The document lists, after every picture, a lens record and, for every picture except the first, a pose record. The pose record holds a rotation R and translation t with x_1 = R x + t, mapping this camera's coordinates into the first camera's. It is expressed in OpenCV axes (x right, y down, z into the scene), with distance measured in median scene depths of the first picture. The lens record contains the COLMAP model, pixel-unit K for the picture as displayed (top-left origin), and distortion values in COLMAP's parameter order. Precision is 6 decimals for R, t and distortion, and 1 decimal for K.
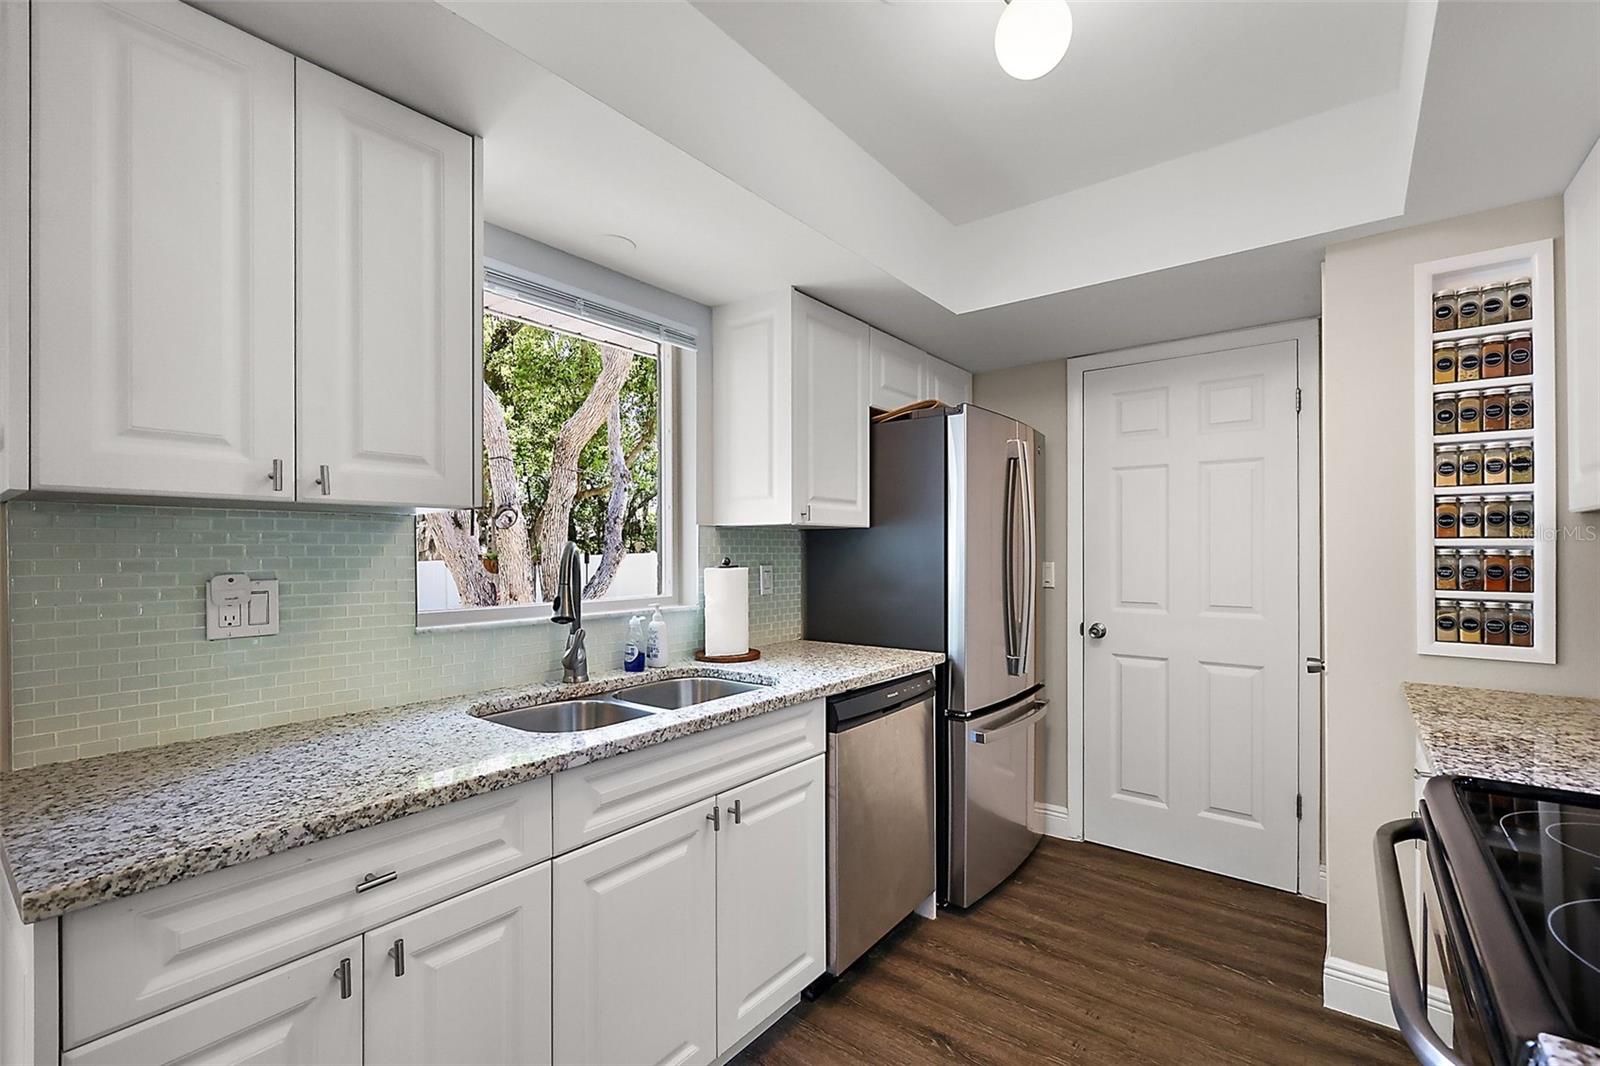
lens RADIAL K [[691.6, 0, 818.9], [0, 691.6, 554.2], [0, 0, 1]] dist [-0.000749, -0.000210]
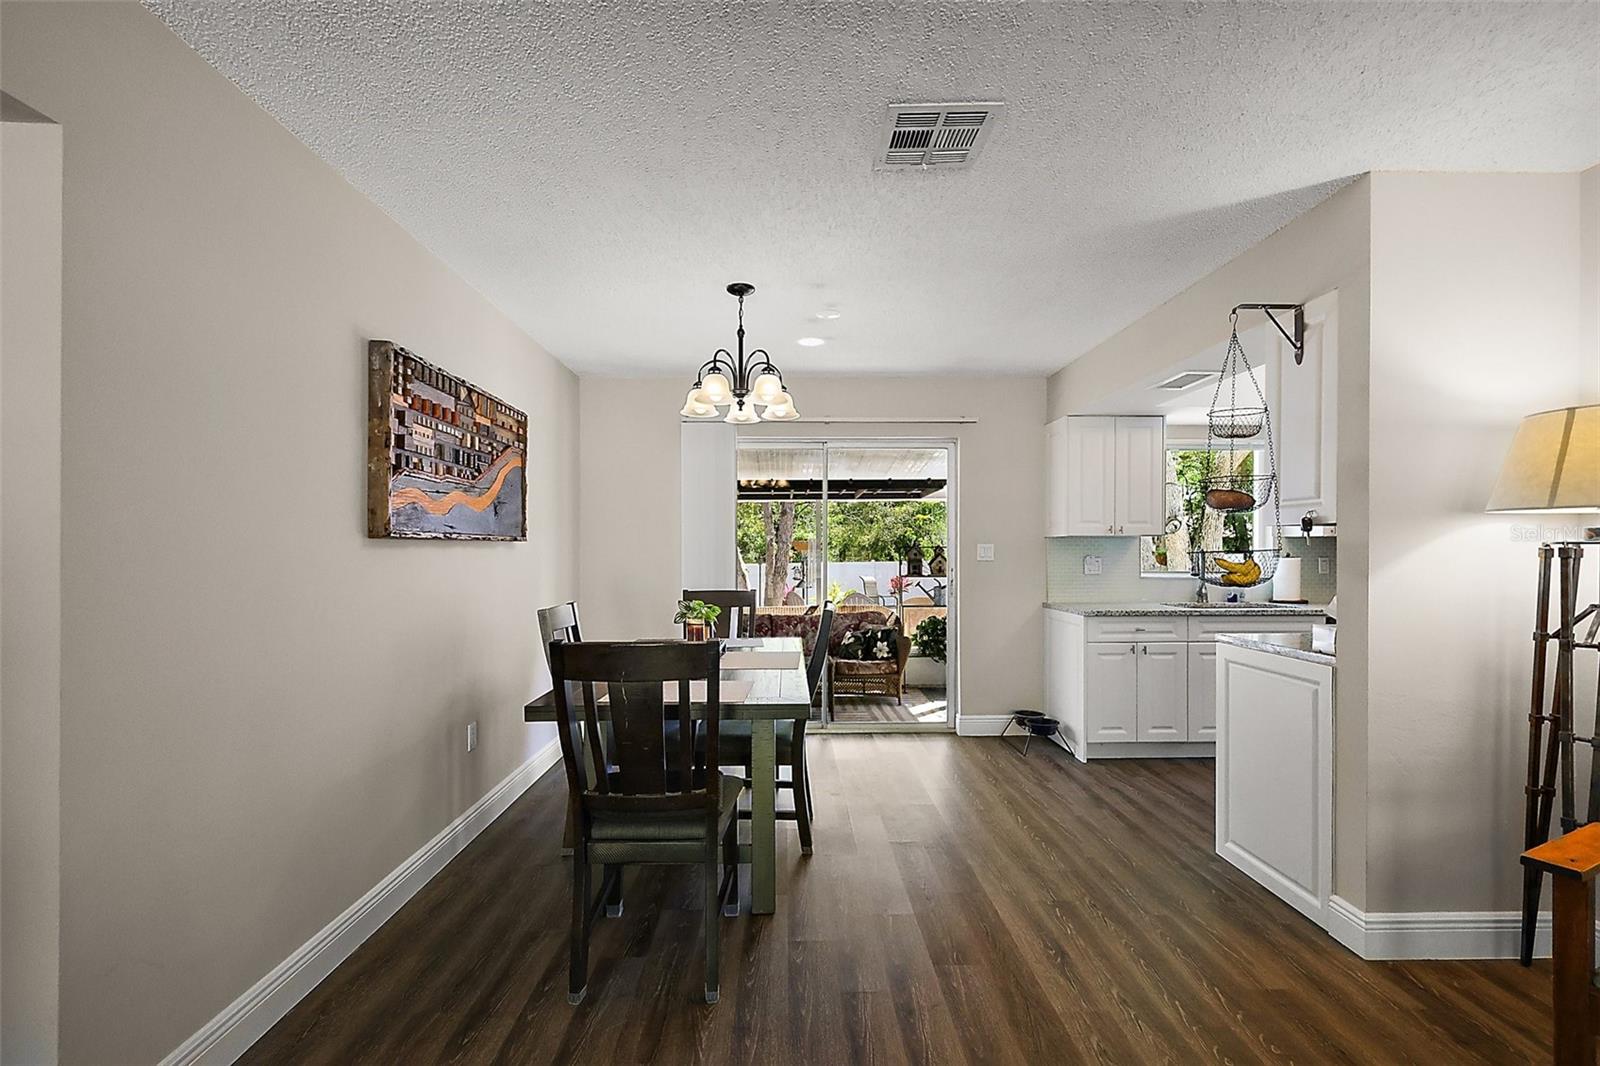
lens RADIAL K [[729.5, 0, 770.7], [0, 729.5, 548.6], [0, 0, 1]] dist [-0.000780, -0.000197]
pose [[0.599452, 0.001522, -0.800409, 0.669354], [-0.004900, 0.999986, -0.001769, 0.004241], [0.800396, 0.004982, 0.599451, -1.488344]]
